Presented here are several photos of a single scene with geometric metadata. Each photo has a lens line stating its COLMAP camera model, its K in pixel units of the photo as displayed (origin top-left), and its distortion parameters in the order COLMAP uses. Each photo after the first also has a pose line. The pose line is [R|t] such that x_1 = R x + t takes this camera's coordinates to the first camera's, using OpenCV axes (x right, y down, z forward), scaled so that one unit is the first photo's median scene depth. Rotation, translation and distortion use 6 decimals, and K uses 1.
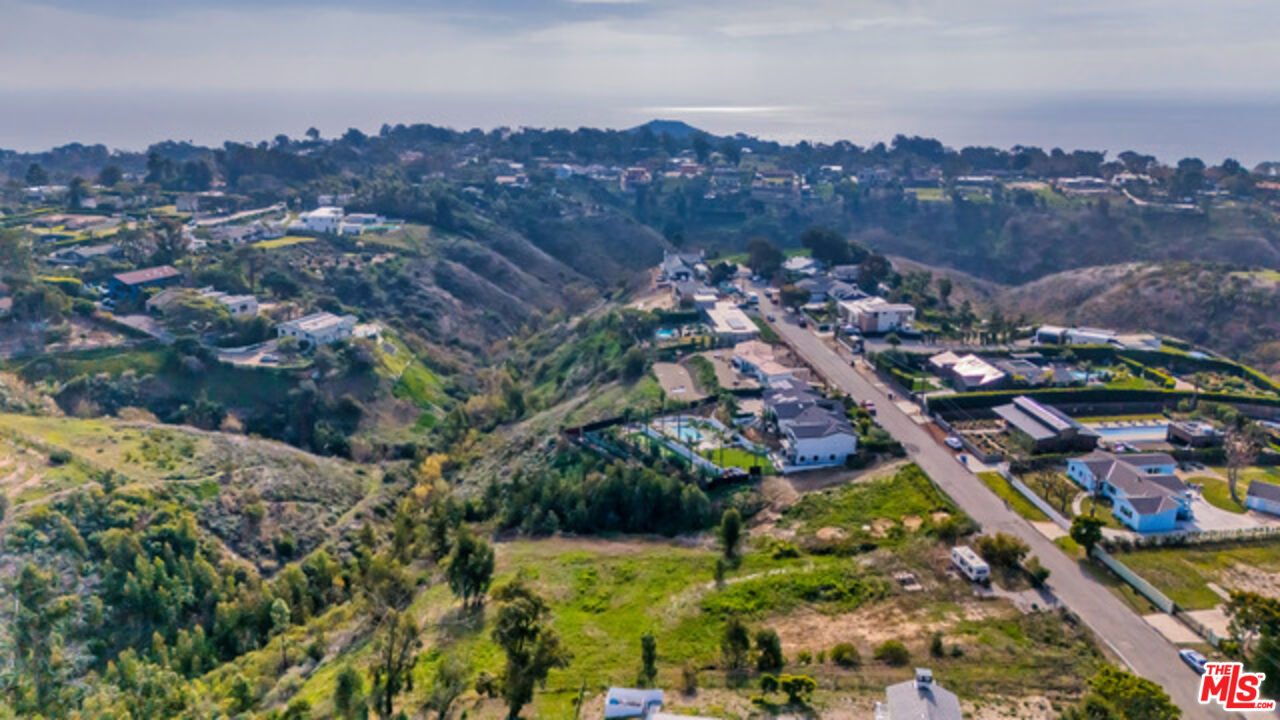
lens RADIAL K [[933.3, 0, 643.9], [0, 933.3, 357.0], [0, 0, 1]] dist [0.079556, -0.032915]
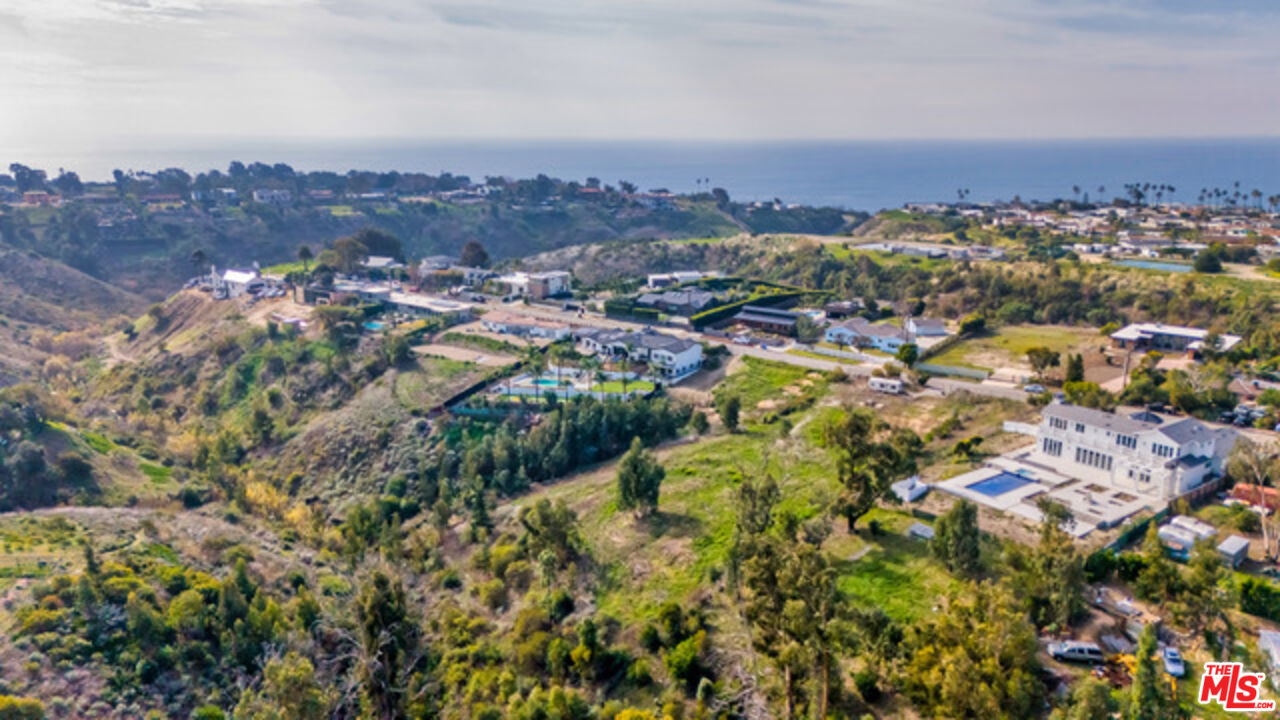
lens RADIAL K [[933.3, 0, 640.8], [0, 933.3, 364.4], [0, 0, 1]] dist [0.079556, -0.032915]
pose [[0.693997, -0.174169, 0.698593, -0.549513], [0.201500, 0.978510, 0.043781, 0.031276], [-0.691206, 0.110382, 0.714178, 0.147325]]
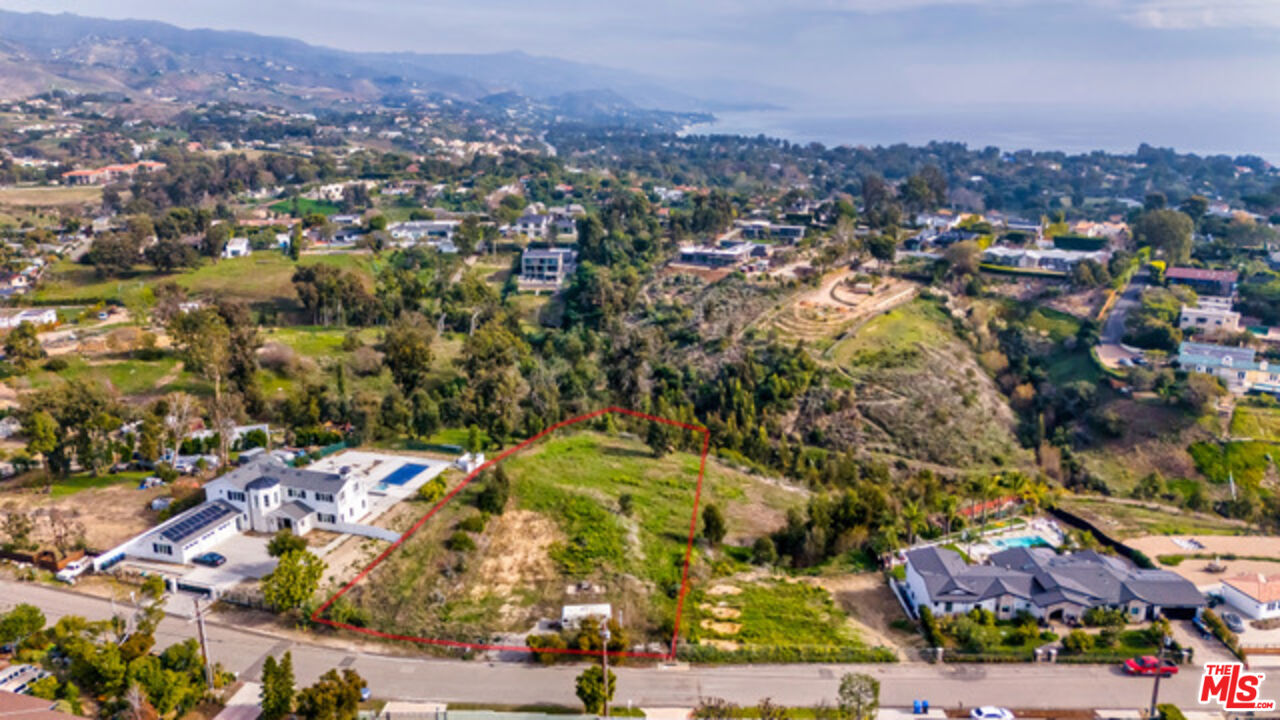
lens RADIAL K [[933.3, 0, 644.3], [0, 933.3, 359.5], [0, 0, 1]] dist [0.079556, -0.032915]
pose [[-0.147662, 0.267011, -0.952314, 0.681606], [-0.278768, 0.912594, 0.299099, -0.172212], [0.948939, 0.309640, -0.060321, 0.631547]]
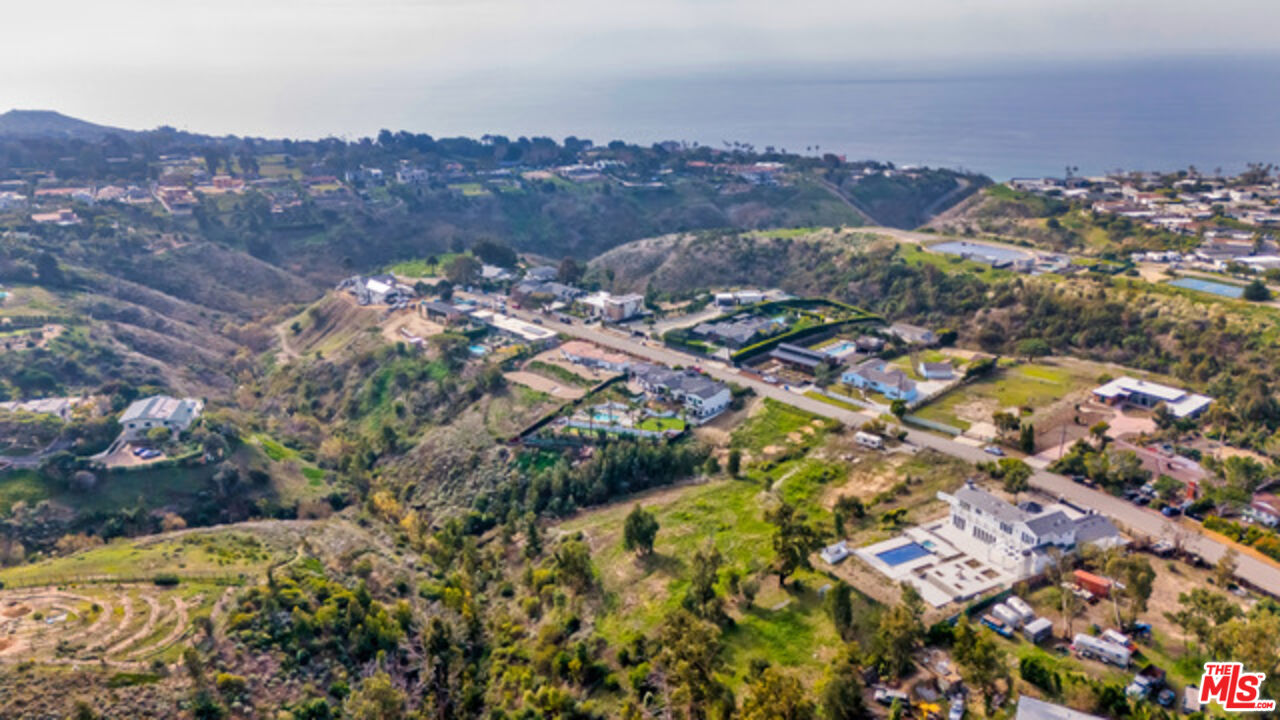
lens RADIAL K [[933.3, 0, 641.2], [0, 933.3, 360.0], [0, 0, 1]] dist [0.079556, -0.032915]
pose [[0.791657, -0.201998, 0.576608, -0.589035], [0.180921, 0.978942, 0.094549, -0.102547], [-0.583564, 0.029470, 0.811532, -0.103916]]
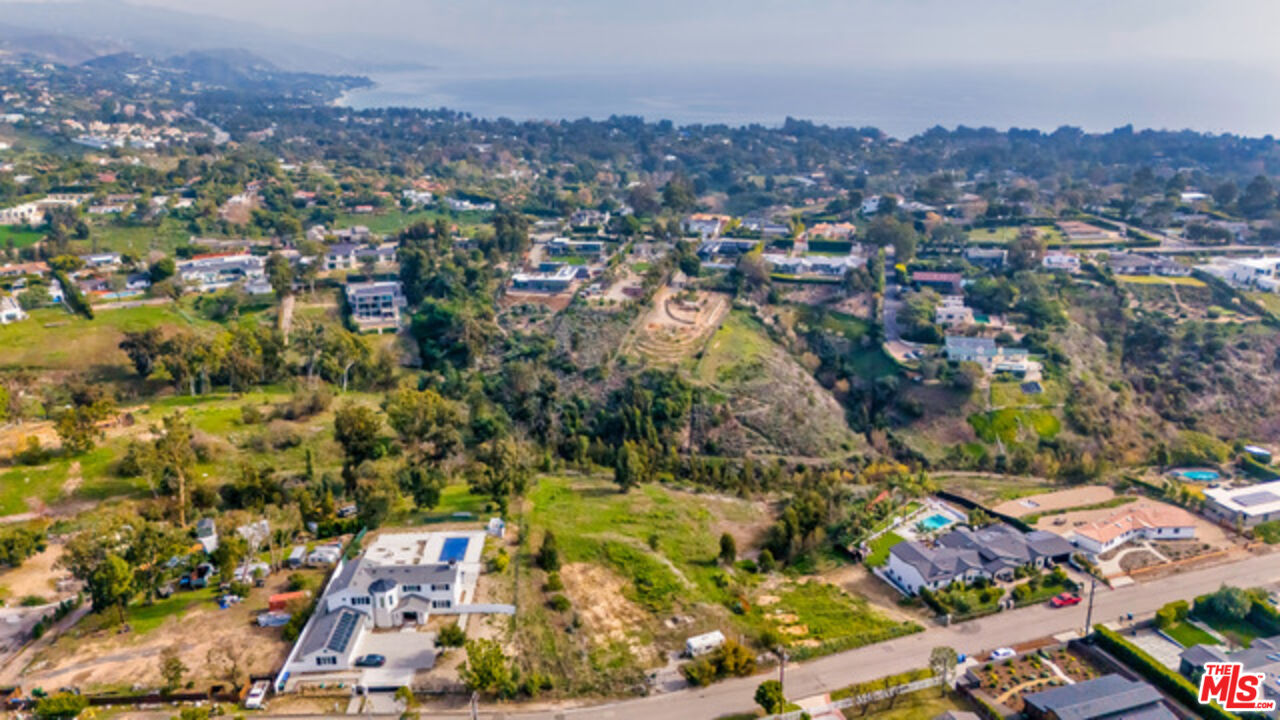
lens RADIAL K [[933.3, 0, 644.2], [0, 933.3, 358.3], [0, 0, 1]] dist [0.079556, -0.032915]
pose [[0.204805, 0.301446, -0.931228, 0.798966], [-0.271776, 0.931498, 0.241762, -0.226342], [0.940315, 0.203572, 0.272702, 0.331343]]
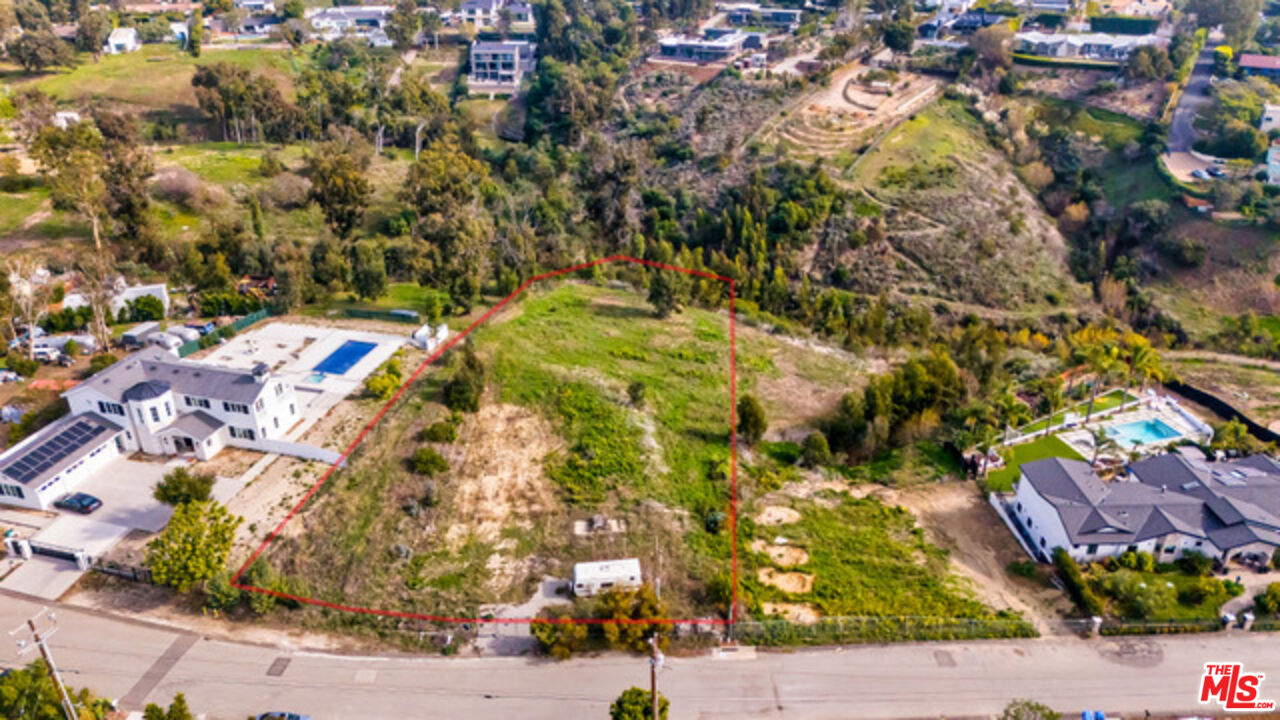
lens RADIAL K [[933.3, 0, 644.4], [0, 933.3, 360.8], [0, 0, 1]] dist [0.079556, -0.032915]
pose [[-0.095982, 0.466341, -0.879383, 0.516763], [-0.278279, 0.835662, 0.473529, -0.135925], [0.955693, 0.290164, 0.049565, 0.581779]]
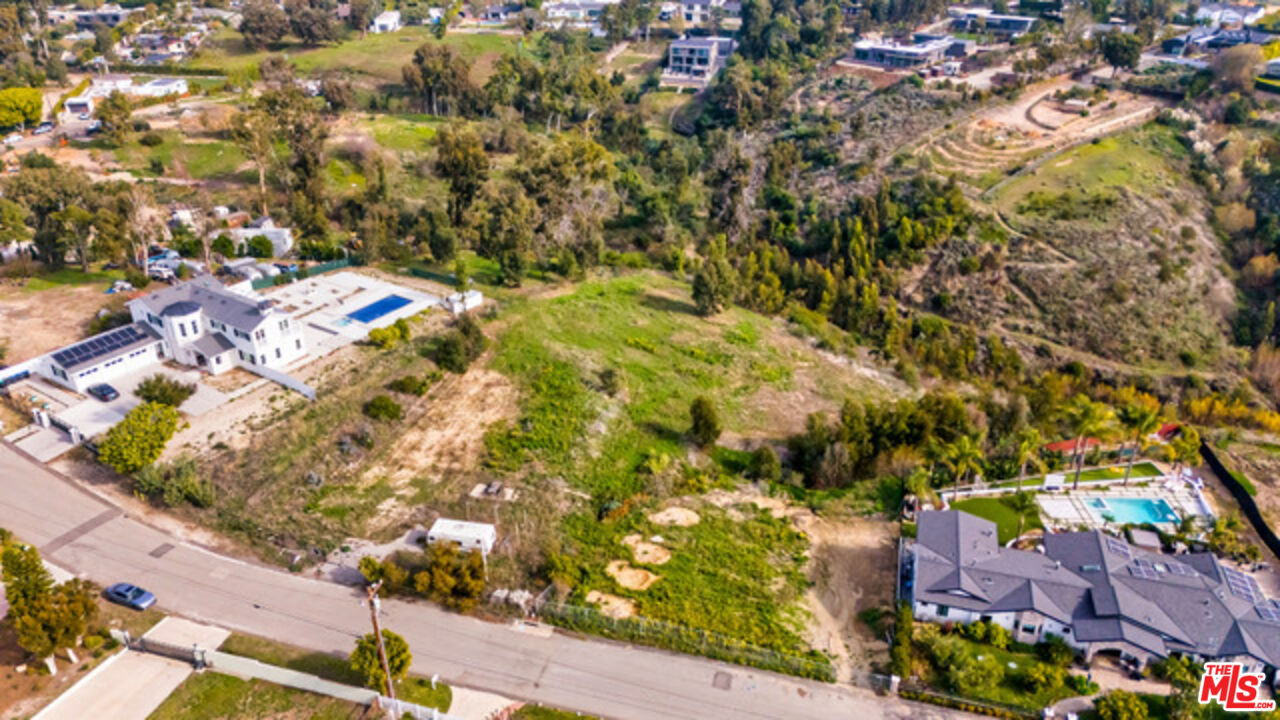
lens RADIAL K [[933.3, 0, 643.1], [0, 933.3, 359.5], [0, 0, 1]] dist [0.079556, -0.032915]
pose [[-0.403434, 0.429325, -0.808035, 0.486074], [-0.256665, 0.794539, 0.550301, -0.183710], [0.878273, 0.429404, -0.210351, 0.739981]]
